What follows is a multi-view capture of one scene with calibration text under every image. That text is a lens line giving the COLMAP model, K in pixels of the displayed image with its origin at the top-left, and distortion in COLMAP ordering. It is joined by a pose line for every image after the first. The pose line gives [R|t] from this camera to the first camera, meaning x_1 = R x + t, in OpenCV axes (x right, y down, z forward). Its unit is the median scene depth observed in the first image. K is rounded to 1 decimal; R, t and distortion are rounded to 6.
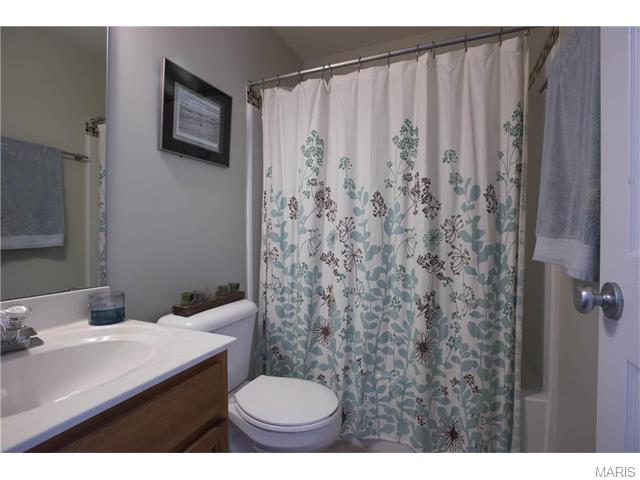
lens RADIAL K [[318.6, 0, 320.0], [0, 318.6, 240.0], [0, 0, 1]] dist [-0.003296, 0.000066]
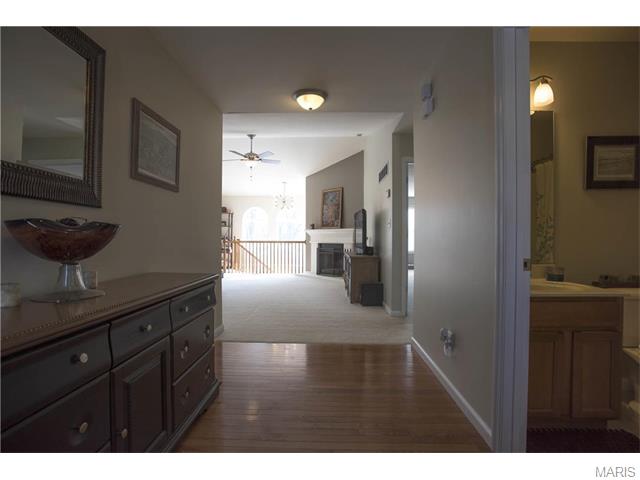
lens RADIAL K [[318.6, 0, 320.0], [0, 318.6, 240.0], [0, 0, 1]] dist [-0.003296, 0.000066]
pose [[0.401062, 0.000791, -0.916051, 0.489661], [-0.010378, 0.999939, -0.003680, 0.010792], [0.915992, 0.010982, 0.401046, -0.978290]]
